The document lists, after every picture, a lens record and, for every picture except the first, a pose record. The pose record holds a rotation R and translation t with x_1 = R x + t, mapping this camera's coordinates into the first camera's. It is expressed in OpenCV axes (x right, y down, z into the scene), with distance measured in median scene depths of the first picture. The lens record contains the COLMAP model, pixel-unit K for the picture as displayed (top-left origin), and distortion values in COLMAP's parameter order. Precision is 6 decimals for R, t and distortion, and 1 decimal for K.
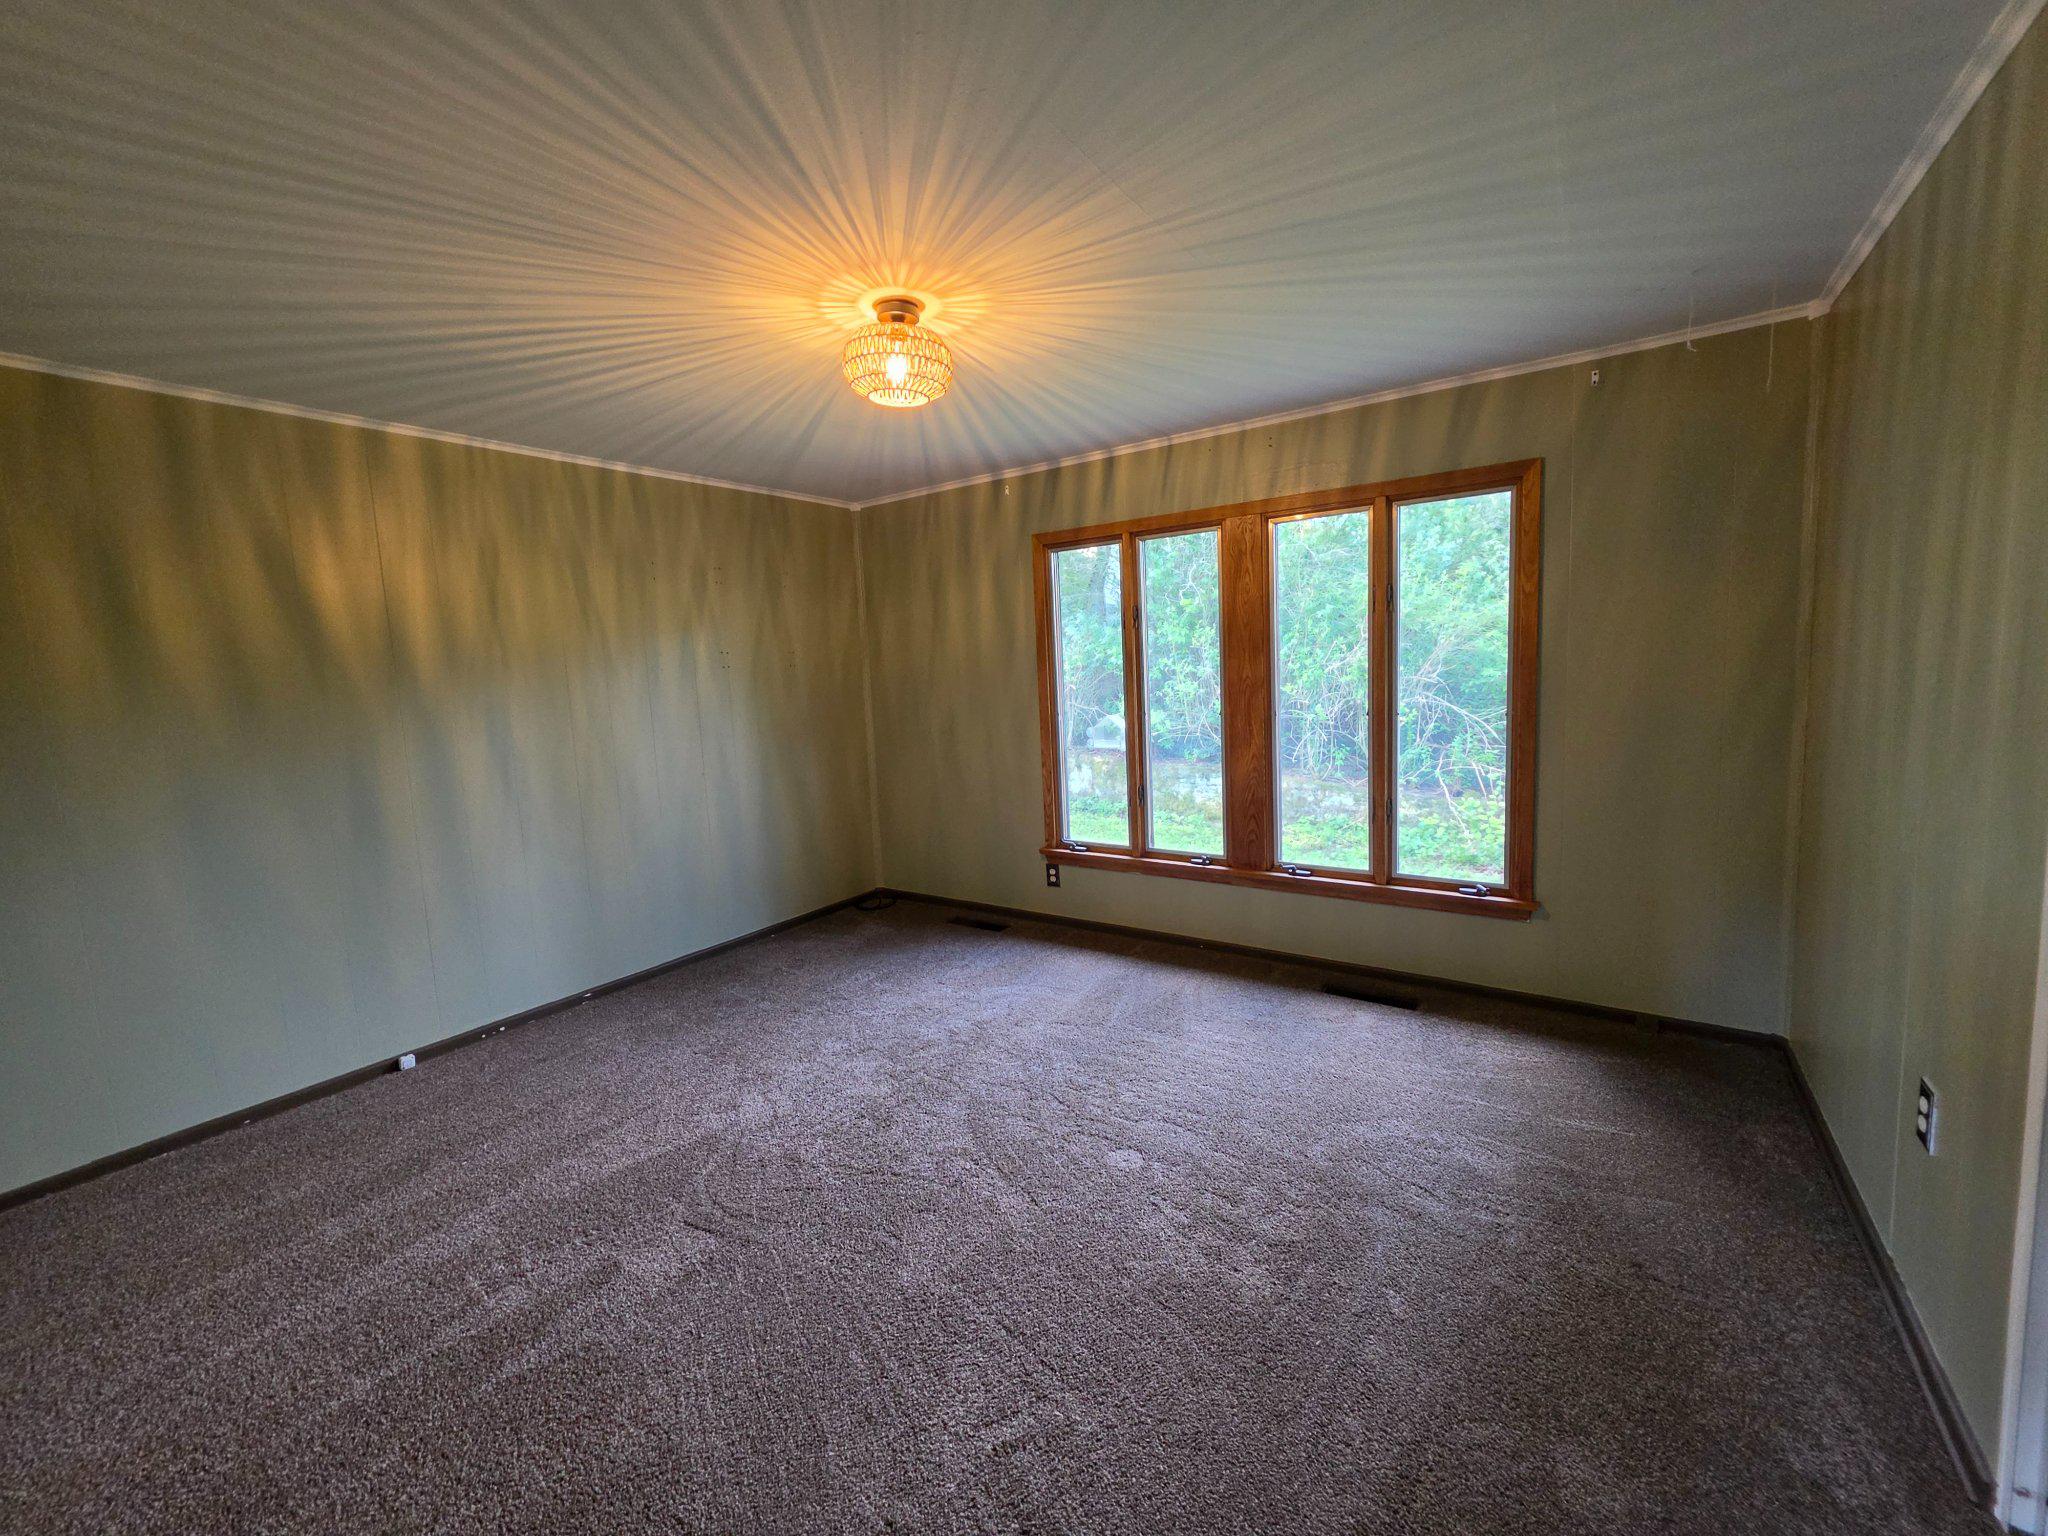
lens RADIAL K [[831.4, 0, 1030.5], [0, 831.4, 762.8], [0, 0, 1]] dist [-0.002774, 0.000202]
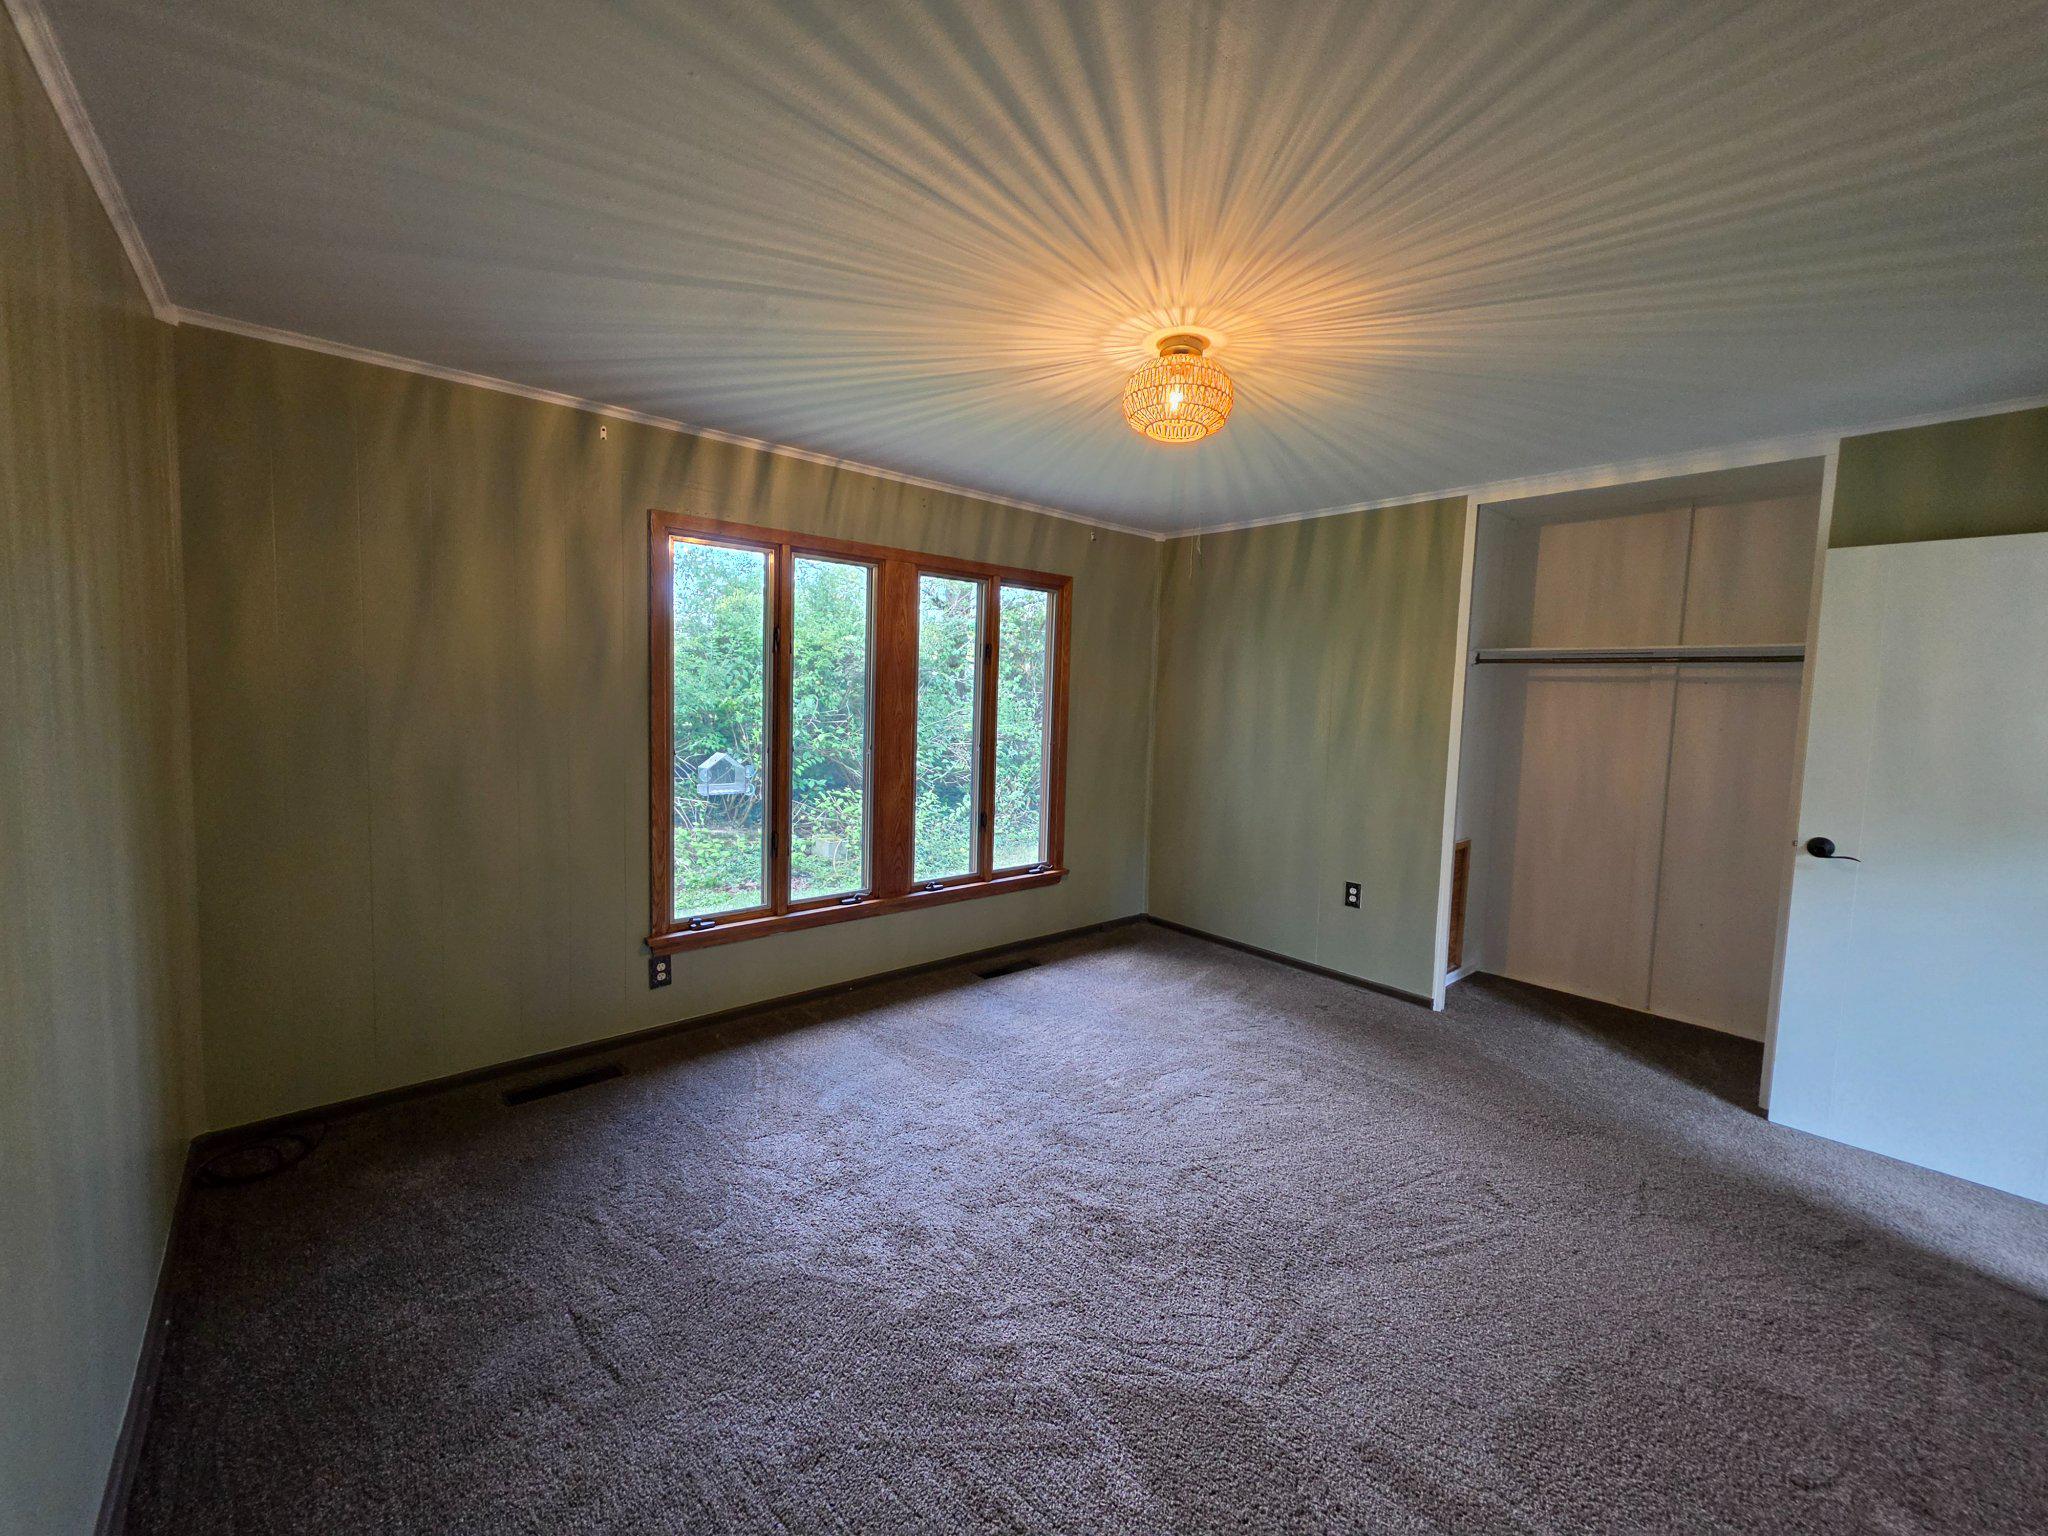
lens RADIAL K [[831.4, 0, 1034.5], [0, 831.4, 759.6], [0, 0, 1]] dist [-0.002774, 0.000202]
pose [[0.226868, -0.033614, 0.973345, -0.719769], [0.071087, 0.997310, 0.017872, -0.050019], [-0.971328, 0.065138, 0.228647, 0.585503]]
